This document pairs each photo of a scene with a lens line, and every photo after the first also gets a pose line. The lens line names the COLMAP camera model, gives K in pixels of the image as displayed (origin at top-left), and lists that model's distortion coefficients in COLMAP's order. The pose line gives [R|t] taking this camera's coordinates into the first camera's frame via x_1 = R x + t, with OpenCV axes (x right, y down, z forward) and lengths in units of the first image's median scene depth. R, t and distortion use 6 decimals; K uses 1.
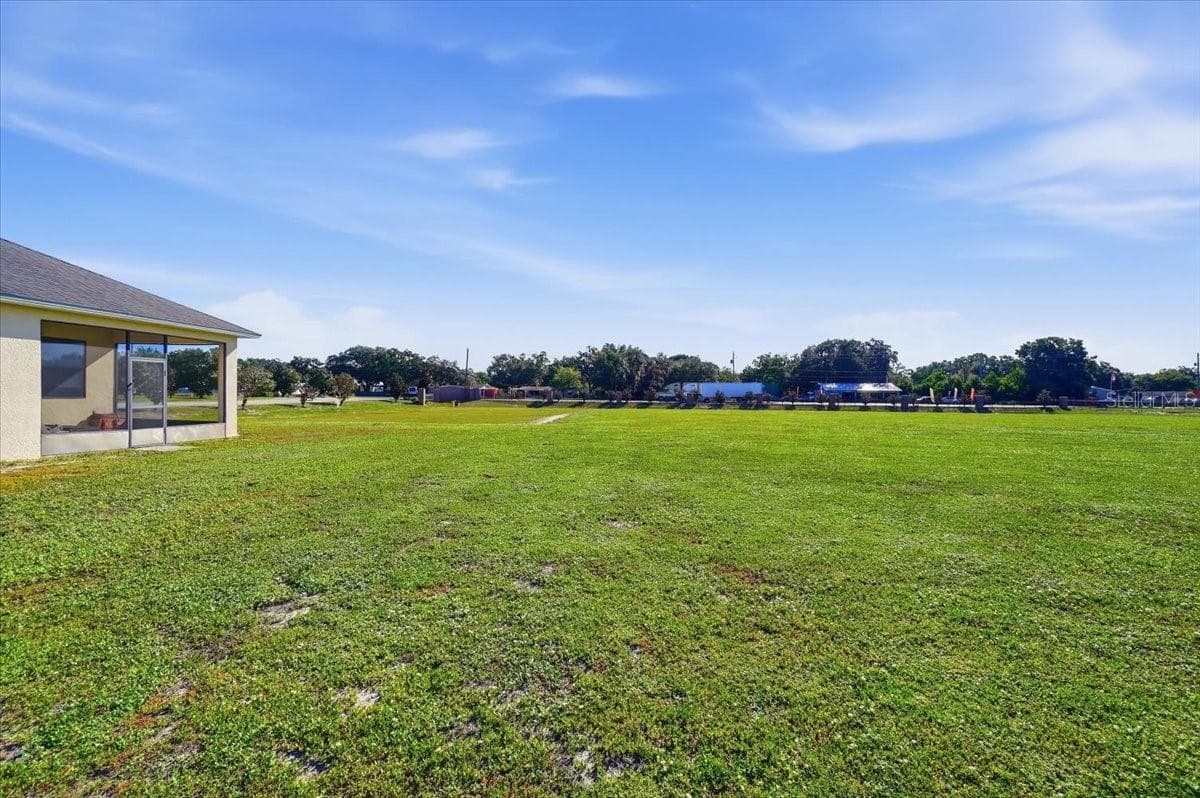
lens RADIAL K [[595.6, 0, 602.0], [0, 595.6, 403.5], [0, 0, 1]] dist [-0.015899, 0.000424]
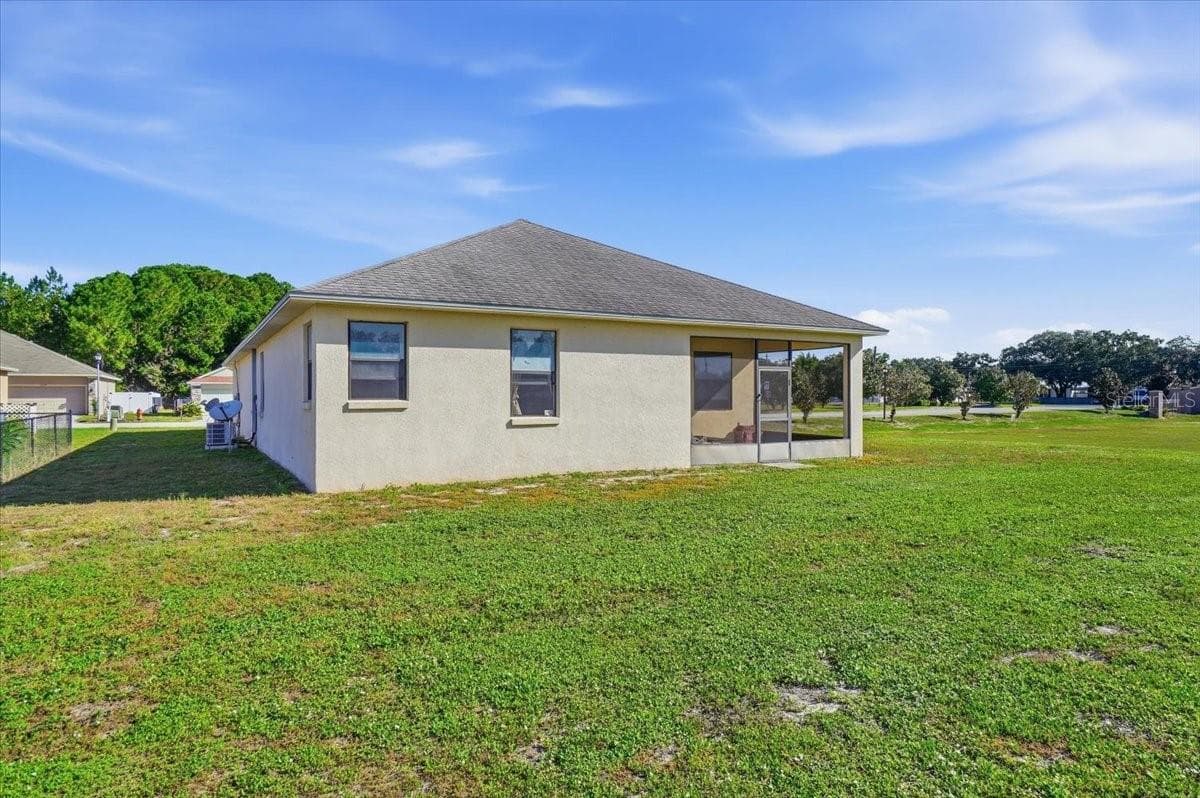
lens RADIAL K [[731.2, 0, 600.0], [0, 731.2, 399.0], [0, 0, 1]] dist [0.001532, 0.000533]
pose [[0.509995, -0.012331, -0.860089, 0.075828], [0.002038, 0.999912, -0.013127, -0.011257], [0.860175, 0.004942, 0.509975, 0.165870]]
